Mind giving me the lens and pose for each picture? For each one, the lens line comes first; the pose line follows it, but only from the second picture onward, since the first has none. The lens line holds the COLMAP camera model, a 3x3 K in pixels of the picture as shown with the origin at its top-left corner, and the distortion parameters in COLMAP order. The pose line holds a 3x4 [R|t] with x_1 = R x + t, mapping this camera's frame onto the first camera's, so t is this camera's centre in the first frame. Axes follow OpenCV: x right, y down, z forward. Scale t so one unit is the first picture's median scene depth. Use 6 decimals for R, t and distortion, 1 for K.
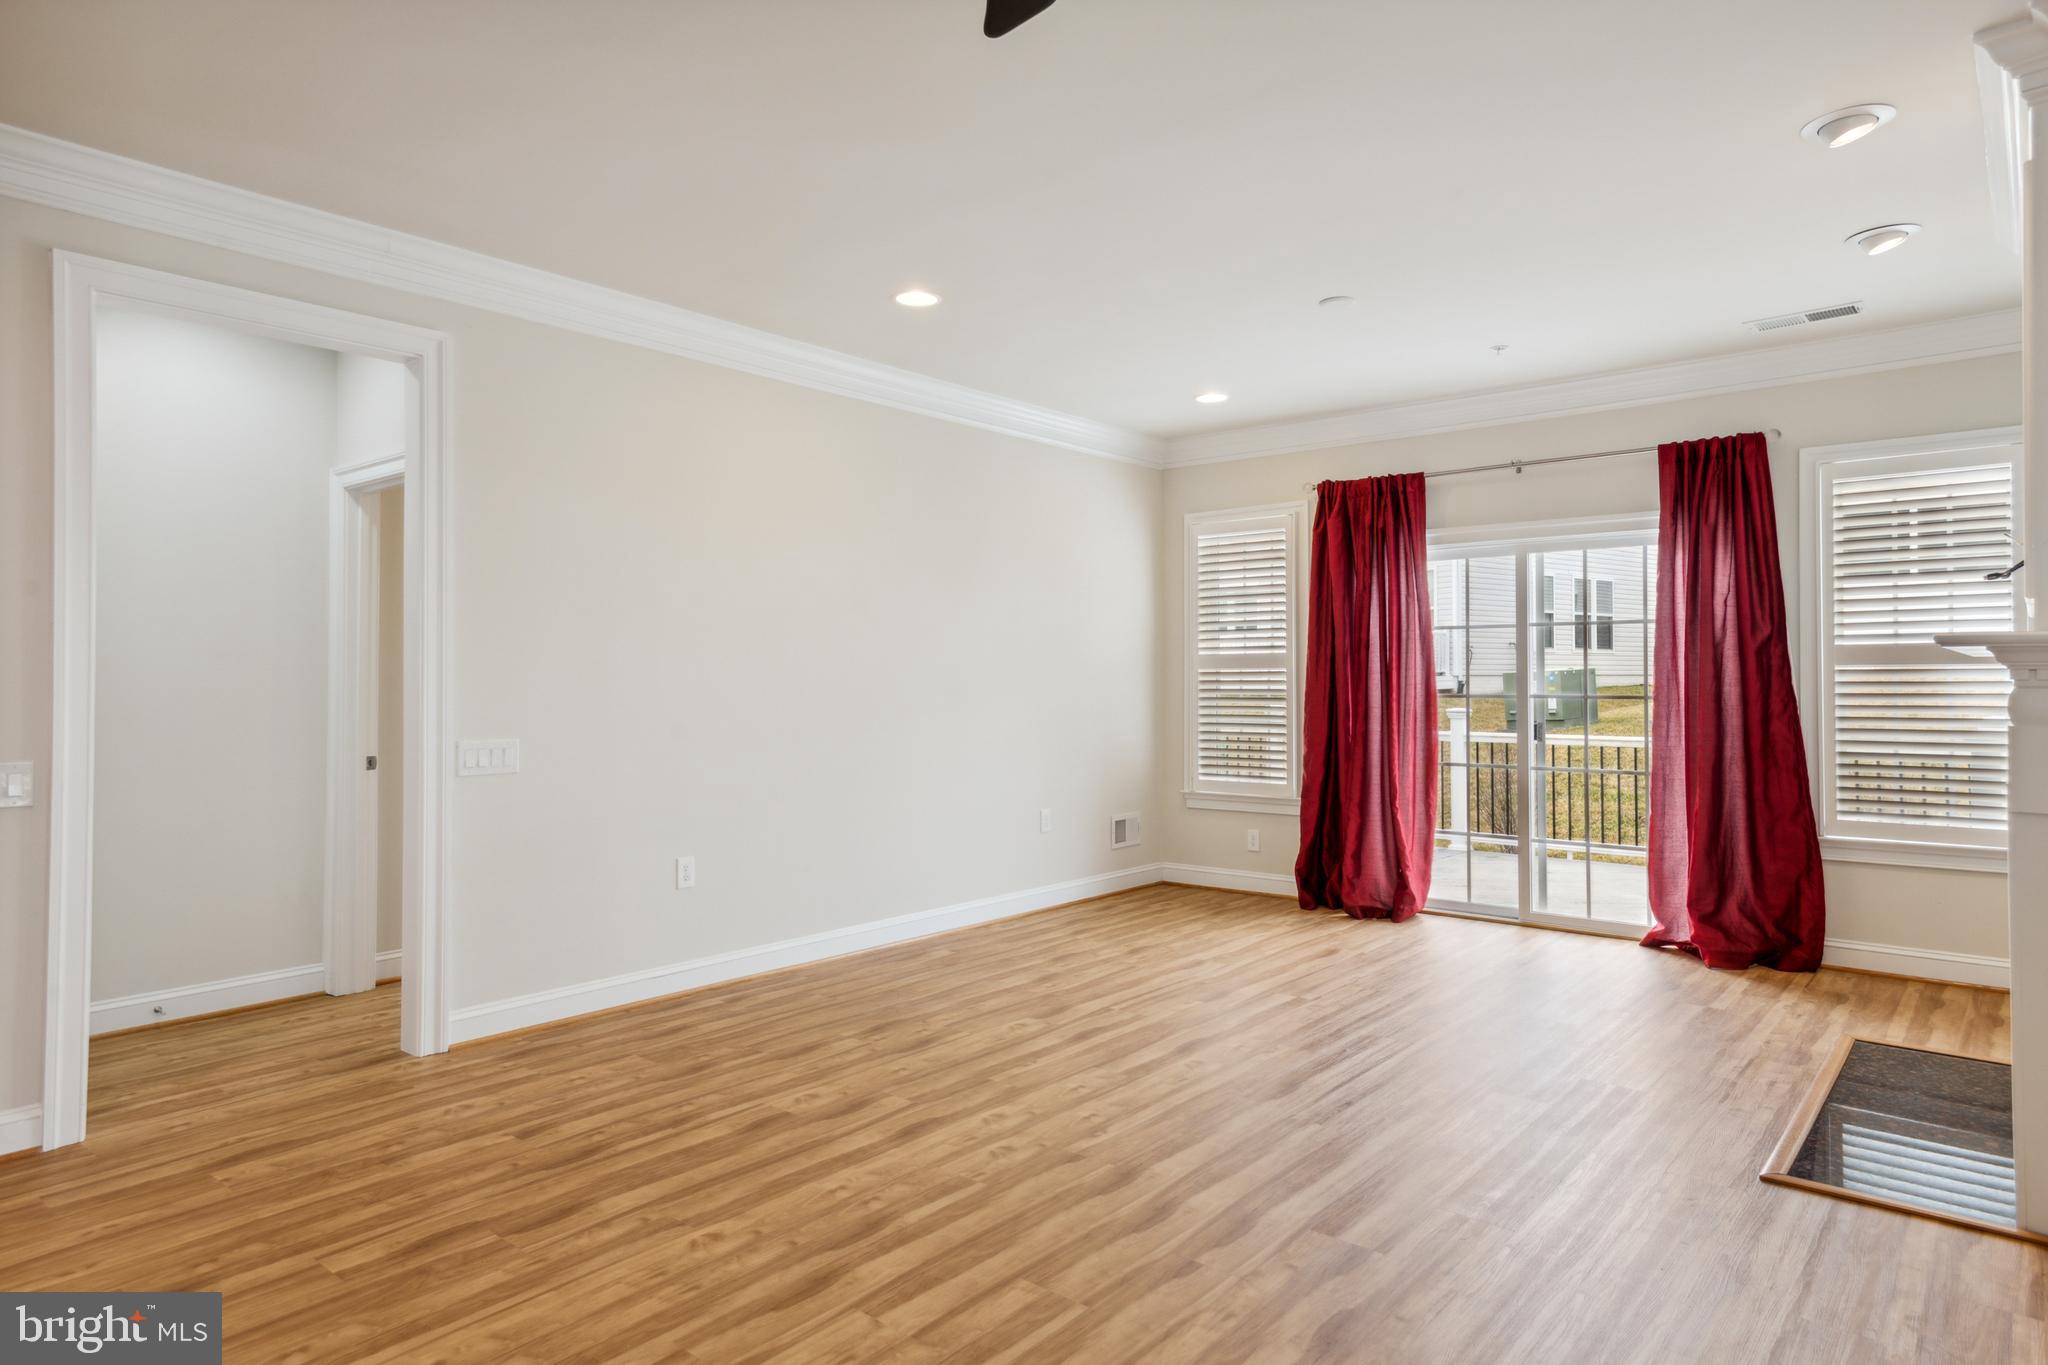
lens RADIAL K [[1201.7, 0, 1022.7], [0, 1201.7, 675.3], [0, 0, 1]] dist [0.022020, 0.004237]
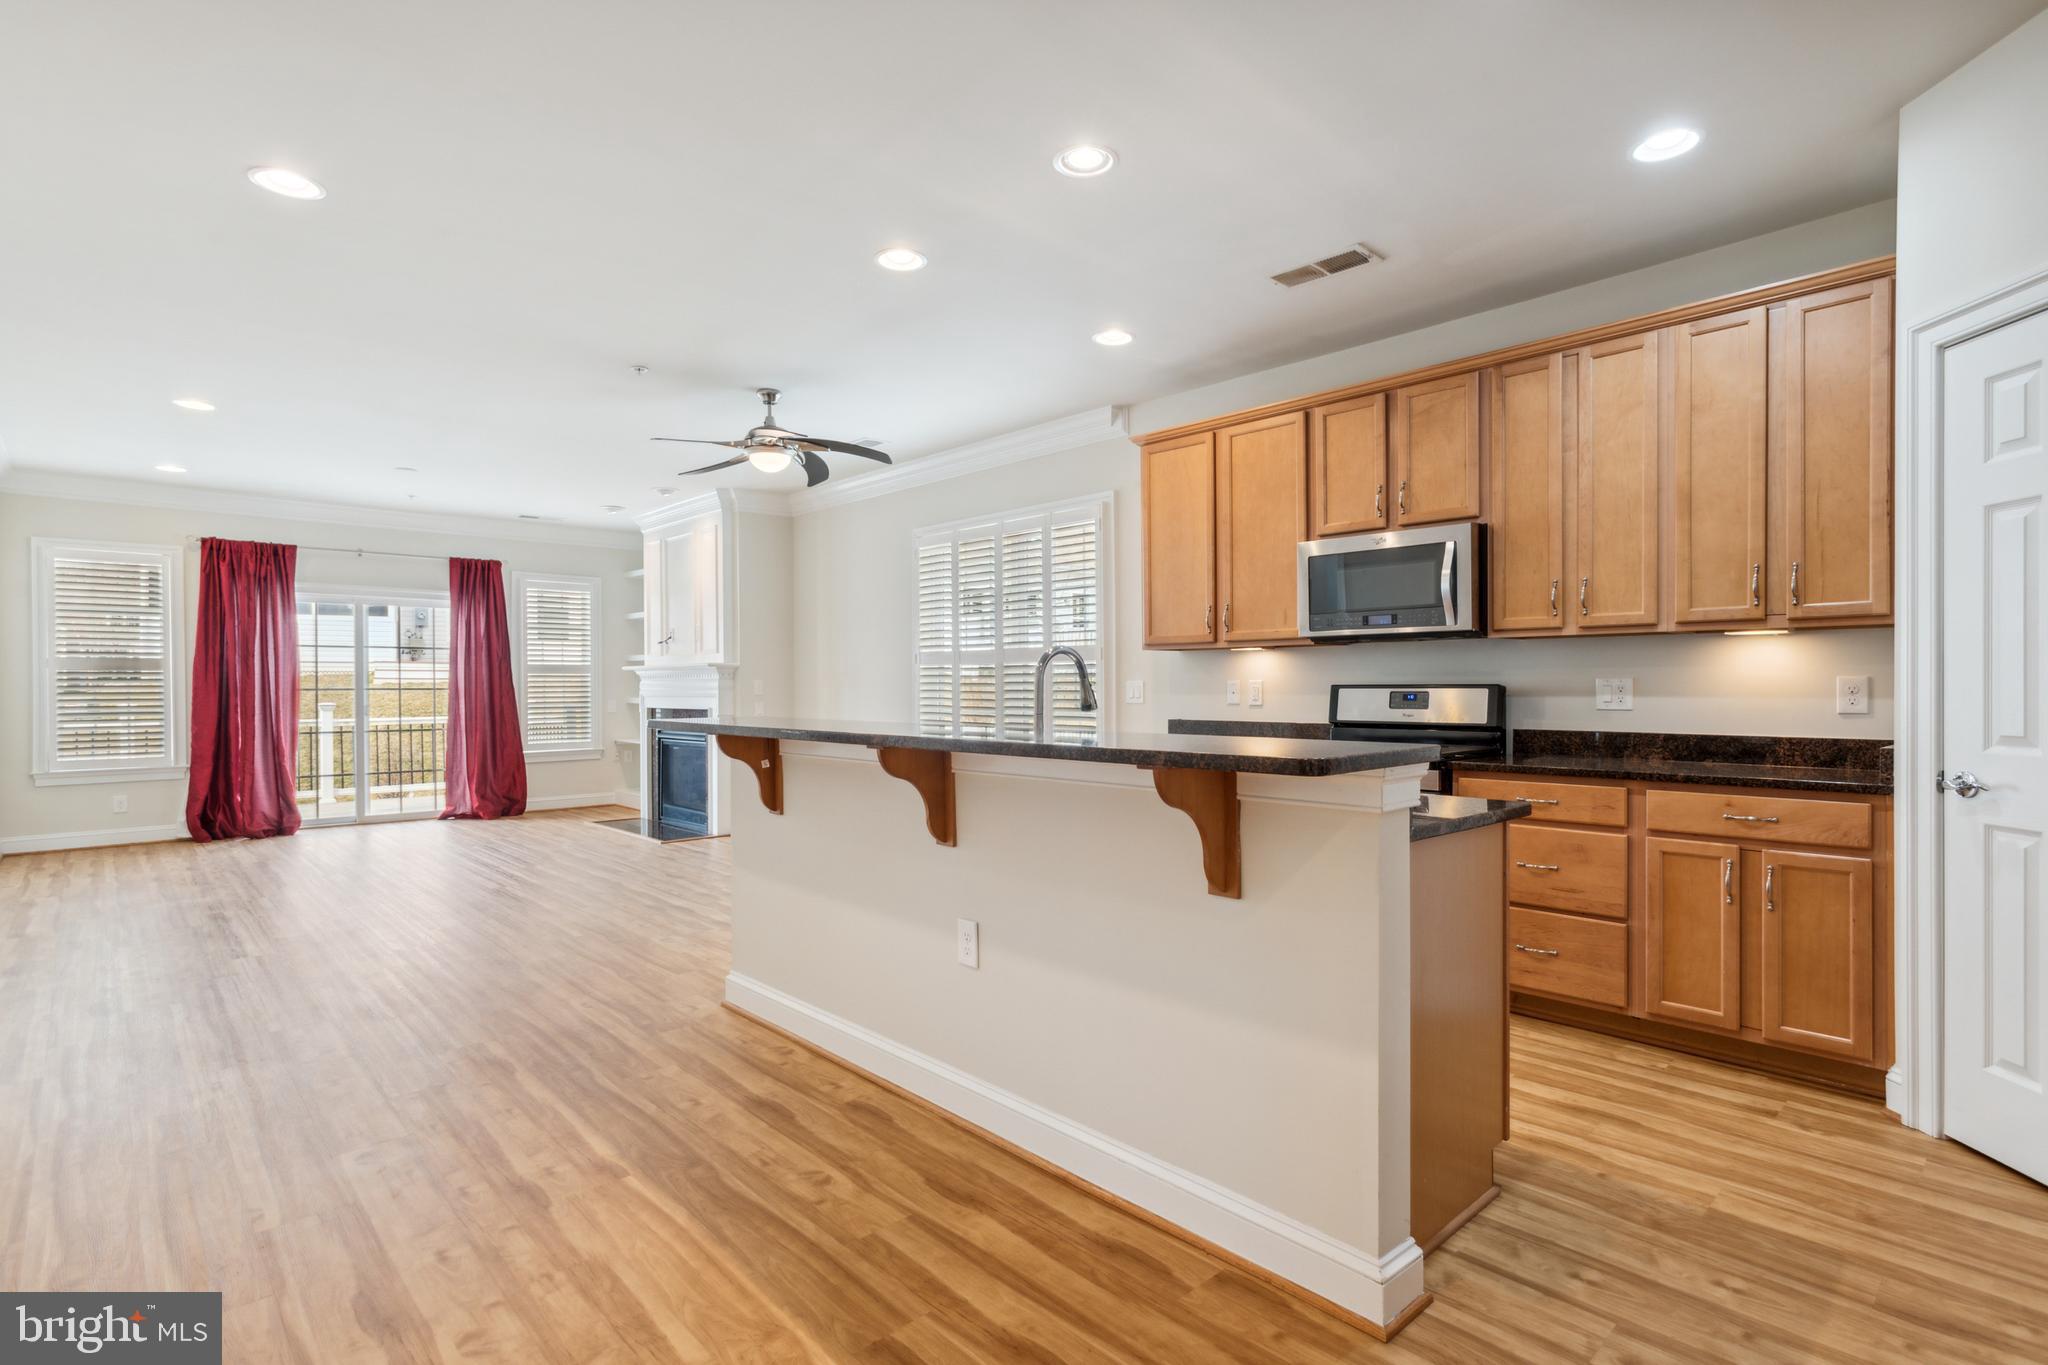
lens RADIAL K [[997.7, 0, 1023.9], [0, 997.7, 699.5], [0, 0, 1]] dist [-0.009808, 0.007908]
pose [[0.119647, -0.008714, 0.992778, -0.929071], [0.003393, 0.999959, 0.008369, 0.025786], [-0.992811, 0.002367, 0.119672, -0.093482]]
